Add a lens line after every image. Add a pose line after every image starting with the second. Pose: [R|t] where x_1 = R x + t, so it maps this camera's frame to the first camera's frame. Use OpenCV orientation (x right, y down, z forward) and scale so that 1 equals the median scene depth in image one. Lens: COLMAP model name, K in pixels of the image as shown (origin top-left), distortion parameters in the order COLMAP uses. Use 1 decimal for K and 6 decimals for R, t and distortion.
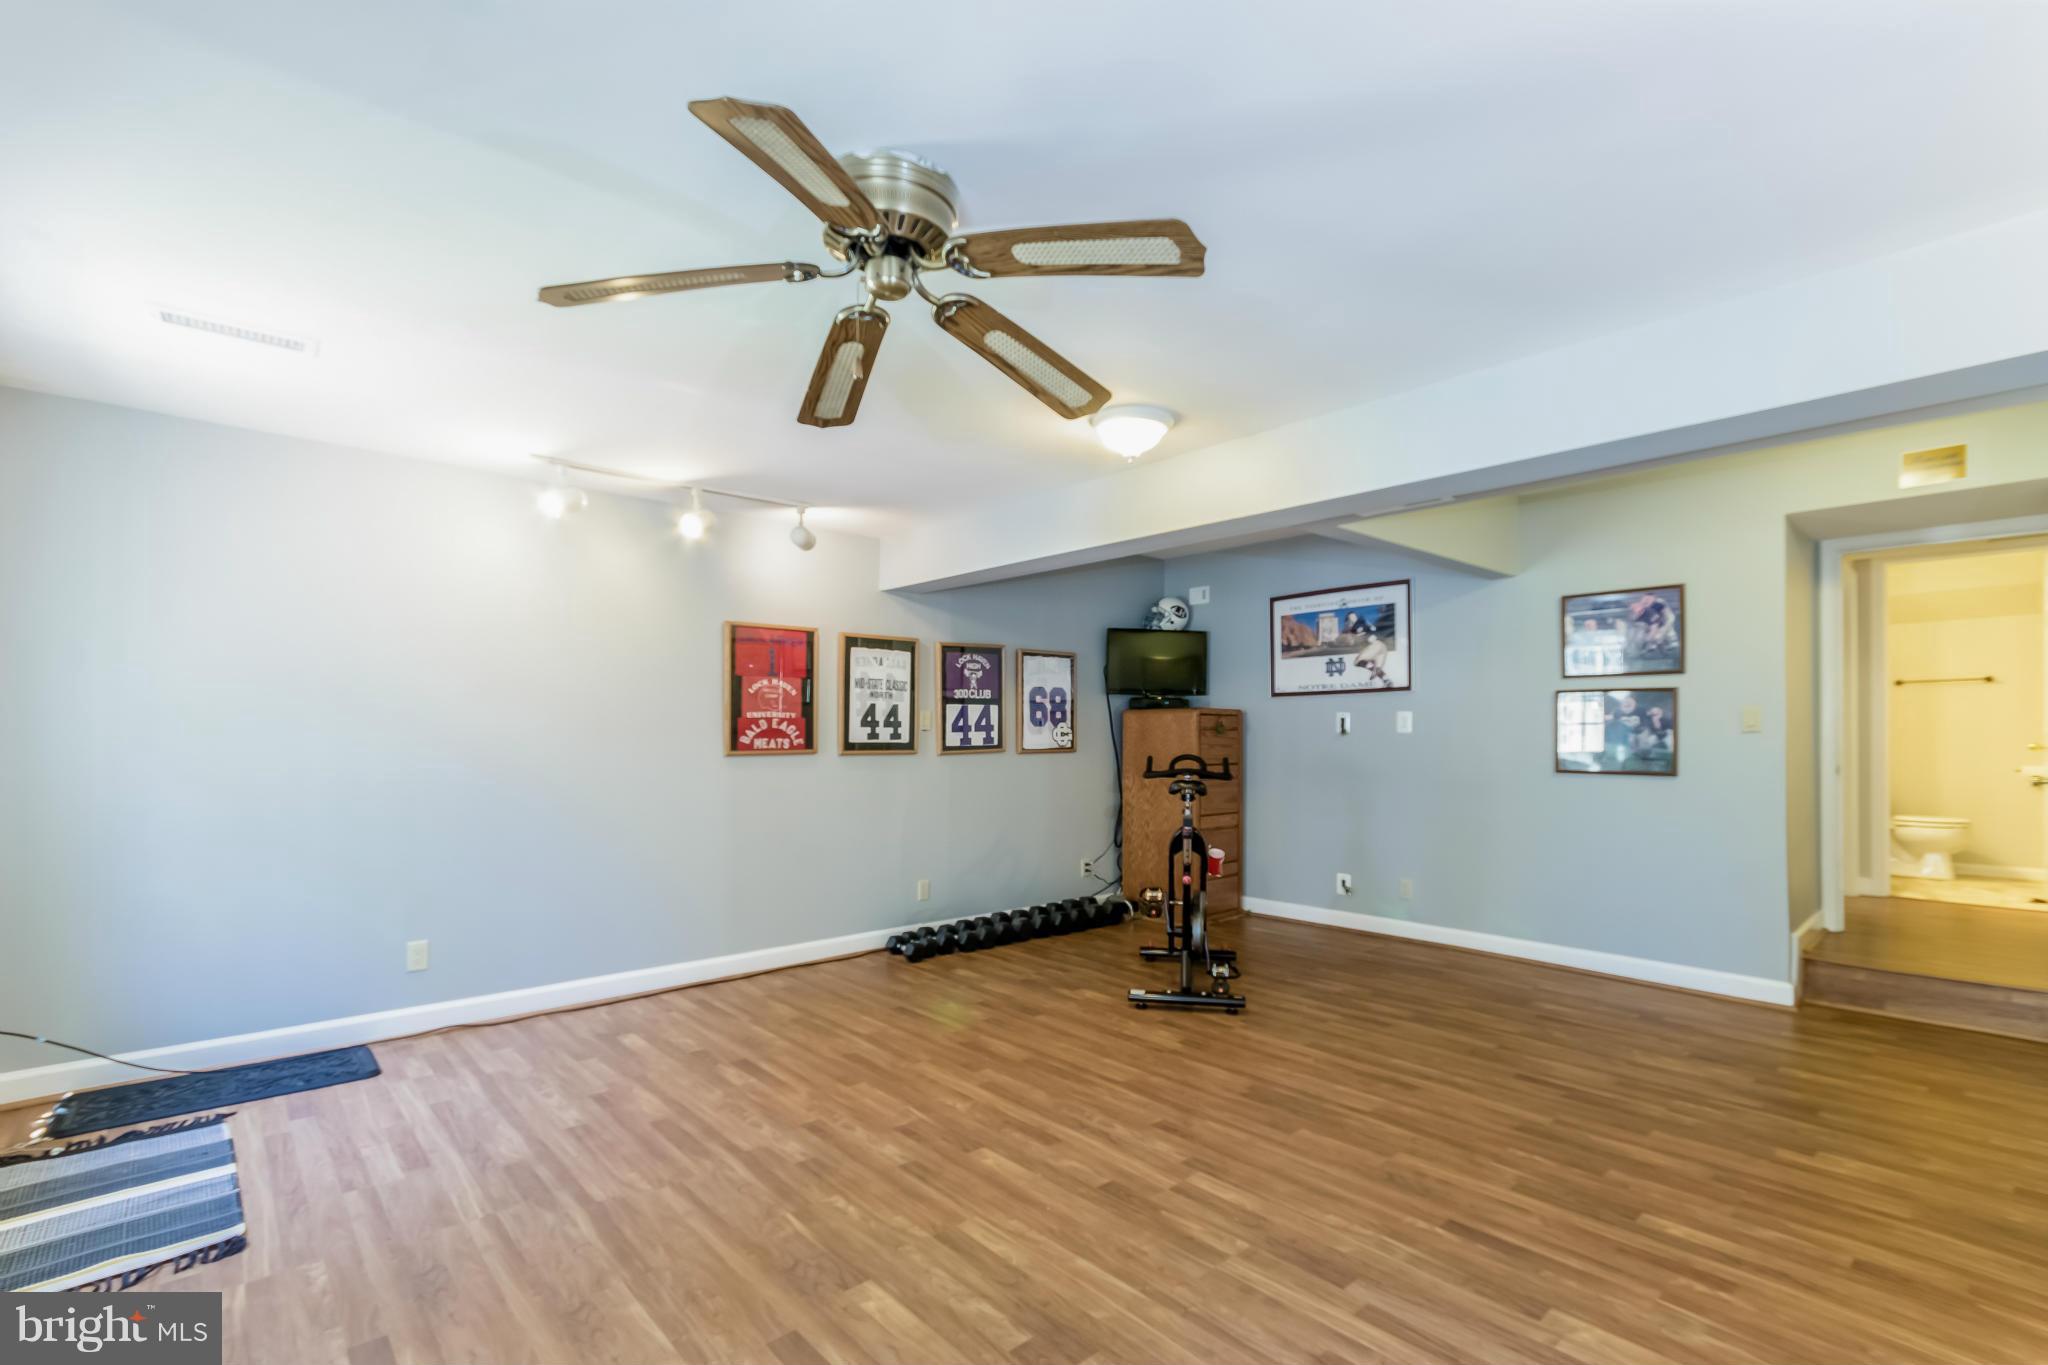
lens RADIAL K [[930.4, 0, 1025.5], [0, 930.4, 716.7], [0, 0, 1]] dist [0.003818, 0.000386]
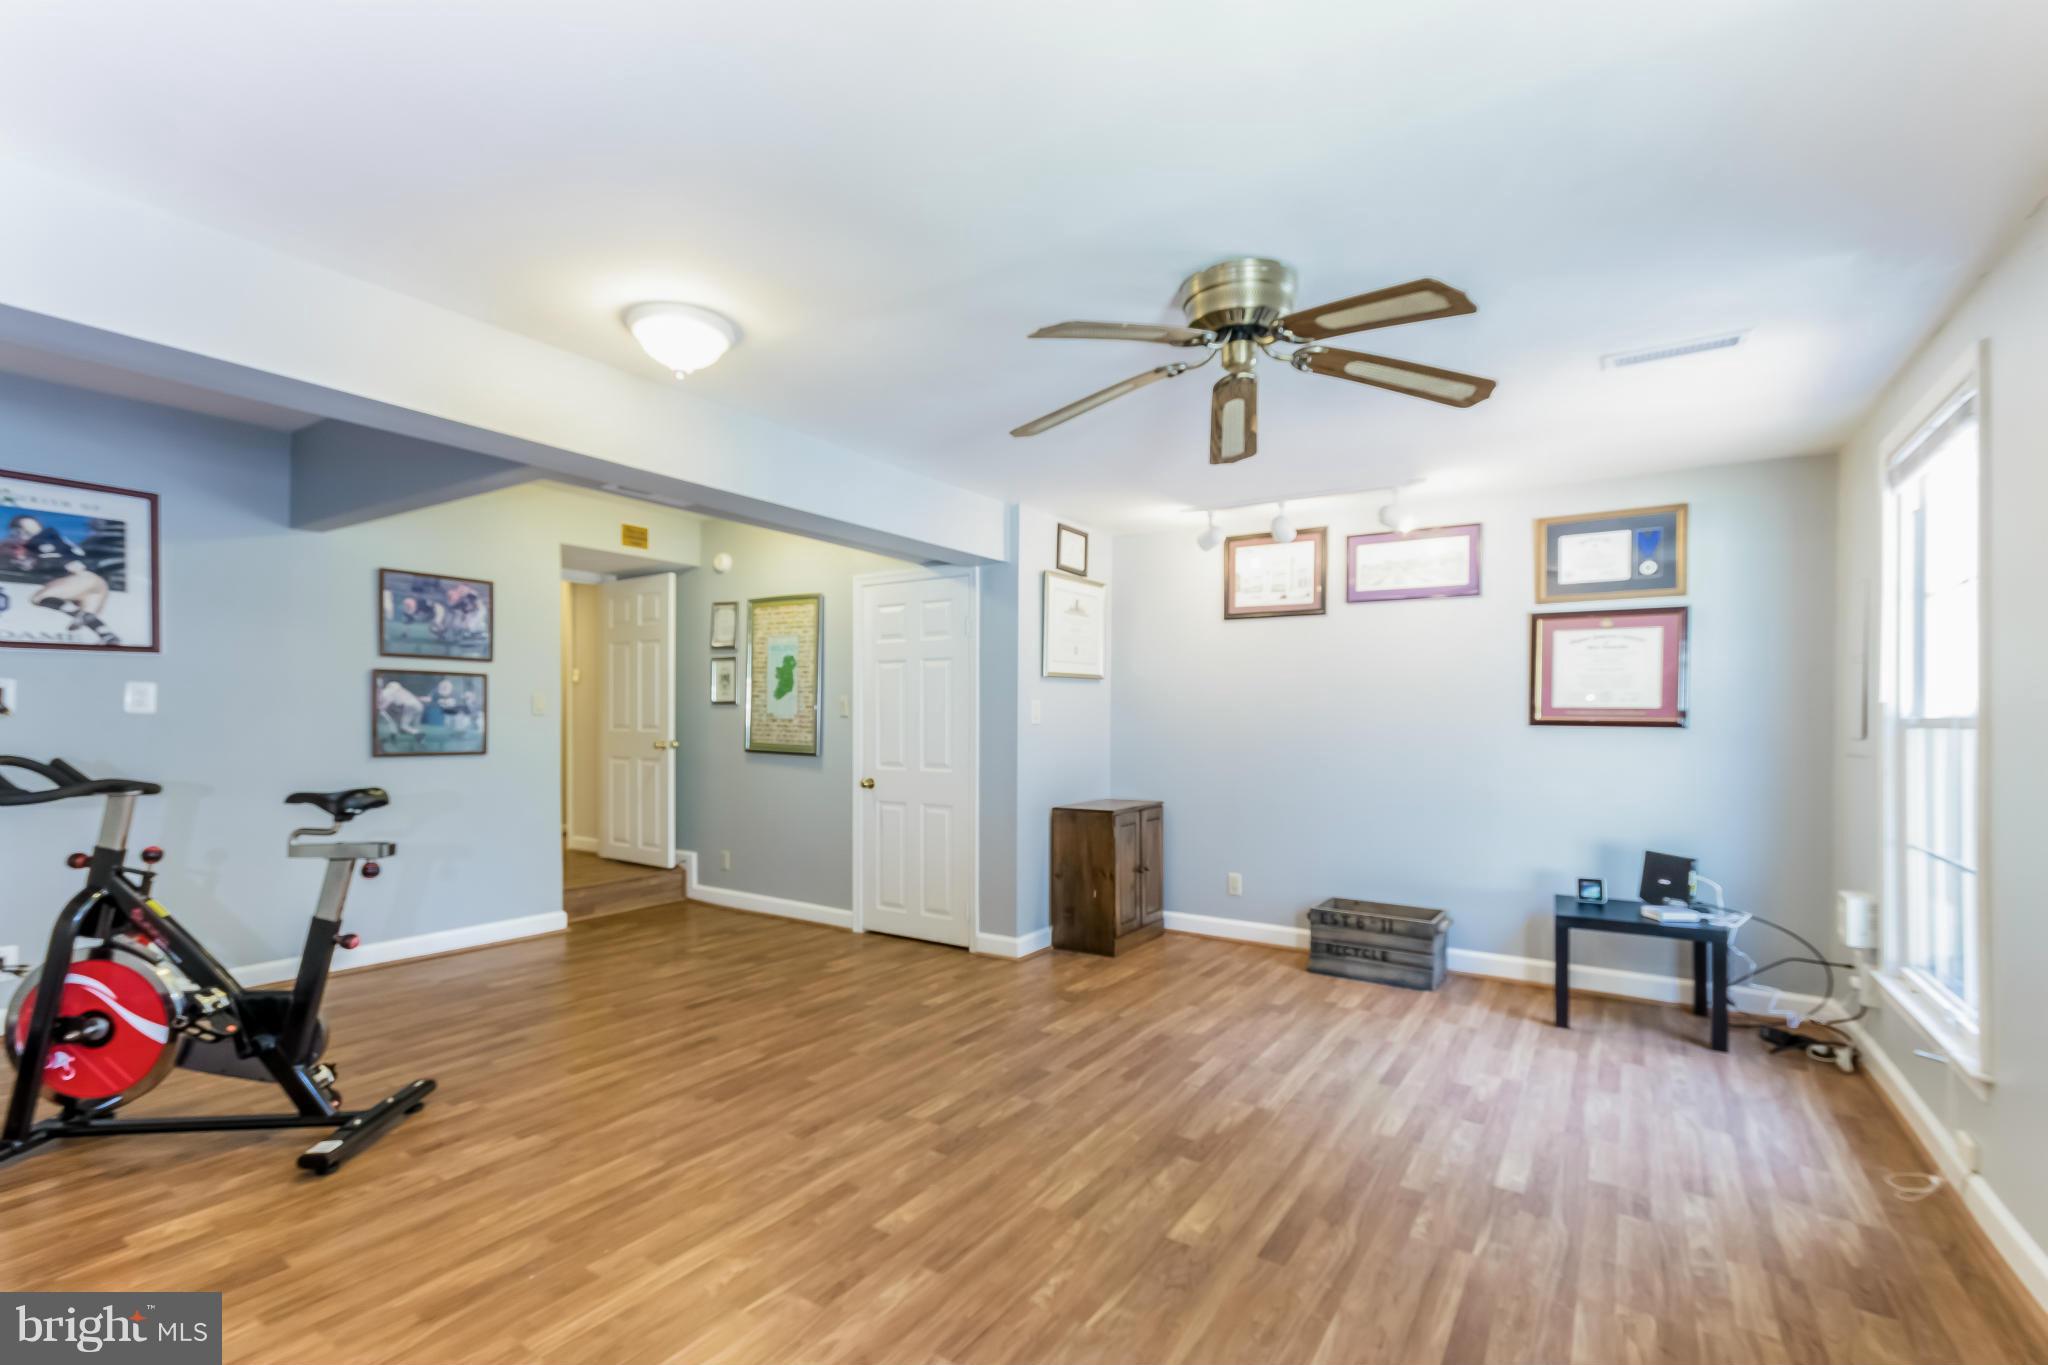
lens RADIAL K [[930.4, 0, 1025.5], [0, 930.4, 716.7], [0, 0, 1]] dist [0.003818, 0.000386]
pose [[-0.262617, -0.002102, 0.964898, -0.709786], [-0.024390, 0.999693, -0.004460, 0.011216], [-0.964592, -0.024705, -0.262587, 0.892962]]
